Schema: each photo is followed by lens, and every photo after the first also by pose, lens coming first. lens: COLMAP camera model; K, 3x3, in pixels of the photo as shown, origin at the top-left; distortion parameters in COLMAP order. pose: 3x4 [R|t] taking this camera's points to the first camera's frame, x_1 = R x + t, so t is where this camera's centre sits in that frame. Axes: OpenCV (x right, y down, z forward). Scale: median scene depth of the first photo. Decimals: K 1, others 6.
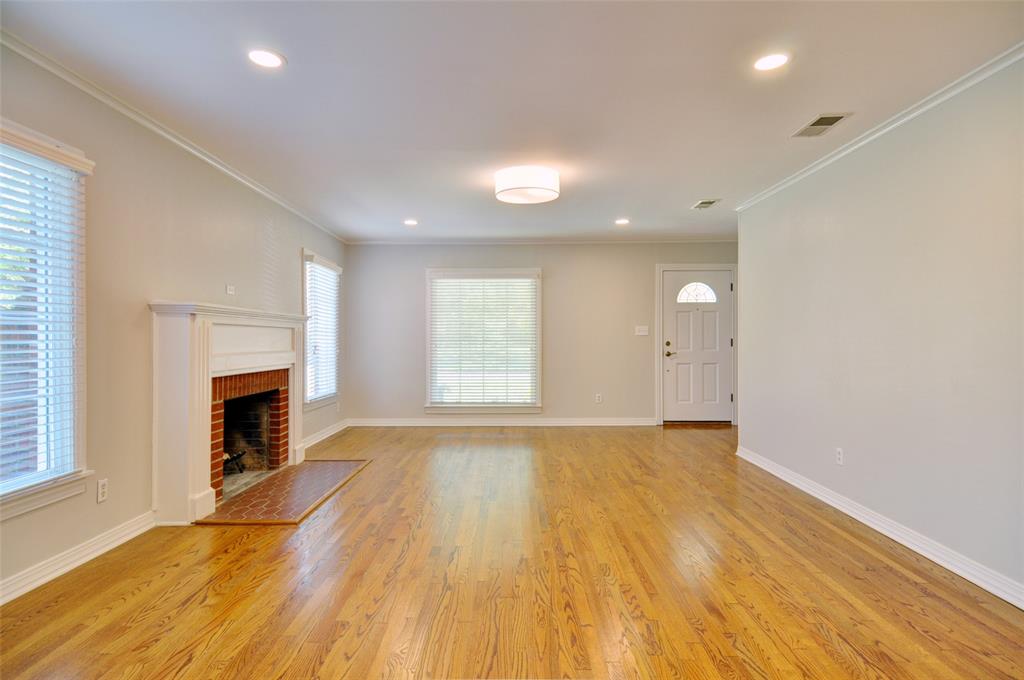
lens RADIAL K [[539.8, 0, 512.0], [0, 539.8, 340.0], [0, 0, 1]] dist [0.007918, -0.002500]
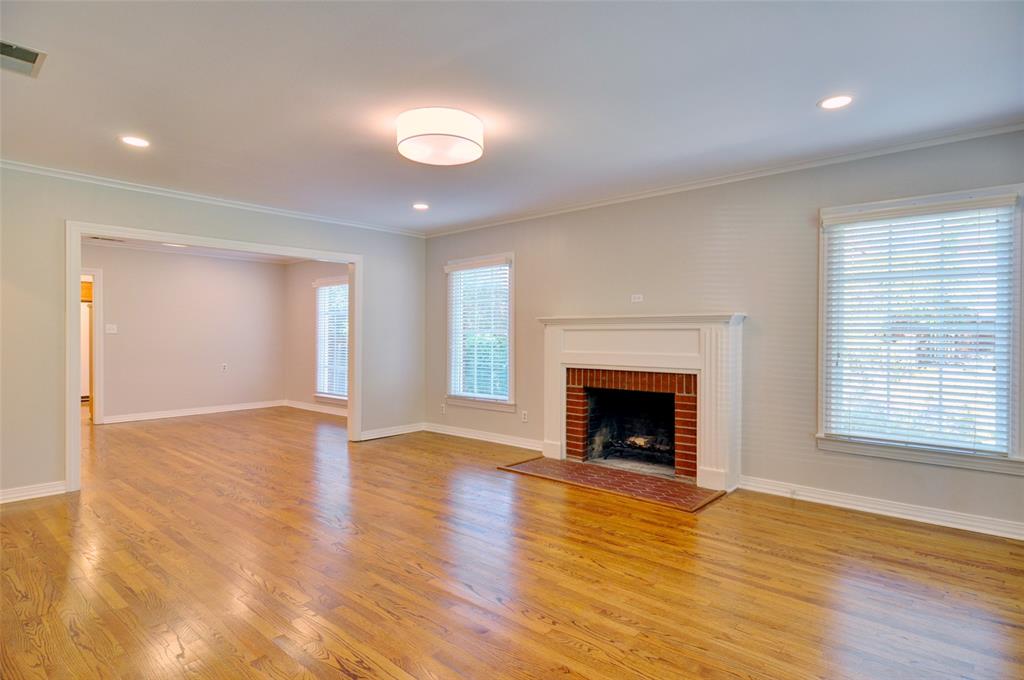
lens RADIAL K [[539.8, 0, 512.0], [0, 539.8, 340.0], [0, 0, 1]] dist [0.007918, -0.002500]
pose [[-0.659648, -0.001794, -0.751573, 0.470473], [-0.005789, 0.999980, 0.002693, -0.004754], [0.751553, 0.006127, -0.659645, 1.406852]]
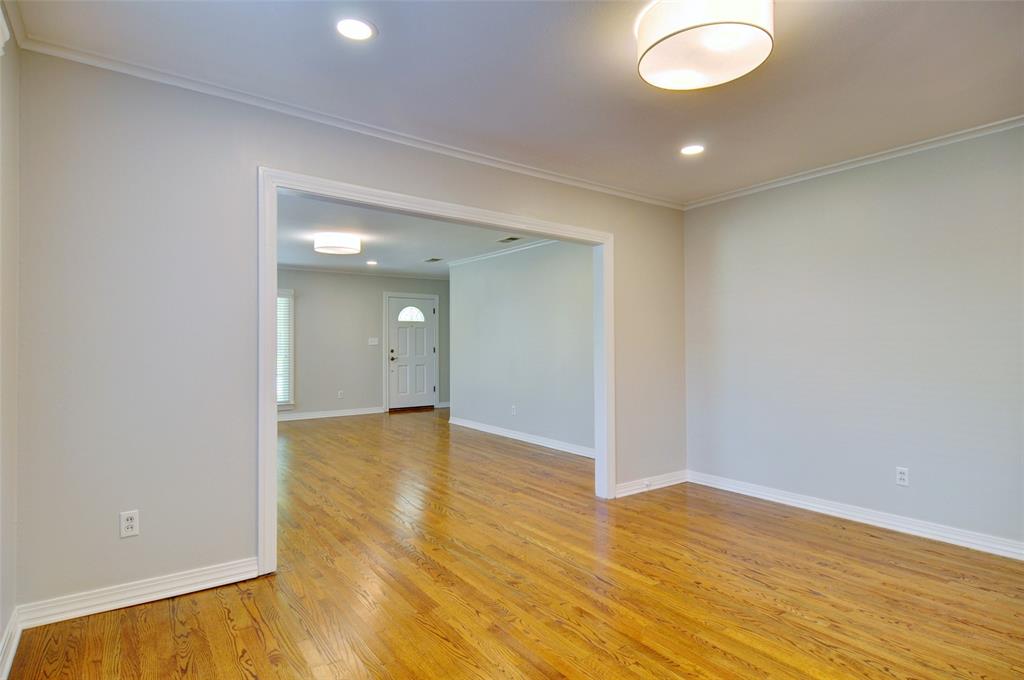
lens RADIAL K [[539.8, 0, 512.0], [0, 539.8, 340.0], [0, 0, 1]] dist [0.007918, -0.002500]
pose [[0.805816, 0.005738, 0.592138, -0.415494], [0.003008, 0.999900, -0.013782, -0.002364], [-0.592158, 0.012887, 0.805719, -0.413096]]
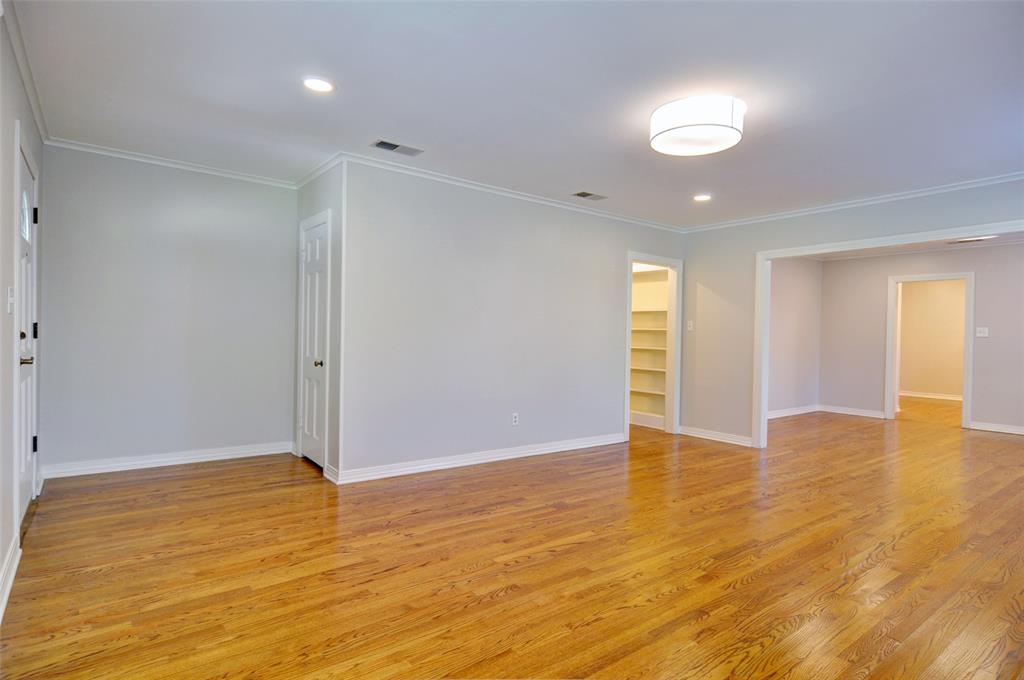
lens RADIAL K [[534.7, 0, 505.2], [0, 534.7, 338.8], [0, 0, 1]] dist [0.003850, -0.000074]
pose [[-0.607176, -0.027554, 0.794089, -0.358459], [-0.022151, 0.999597, 0.017748, -0.004584], [-0.794258, -0.006814, -0.607542, 1.470688]]
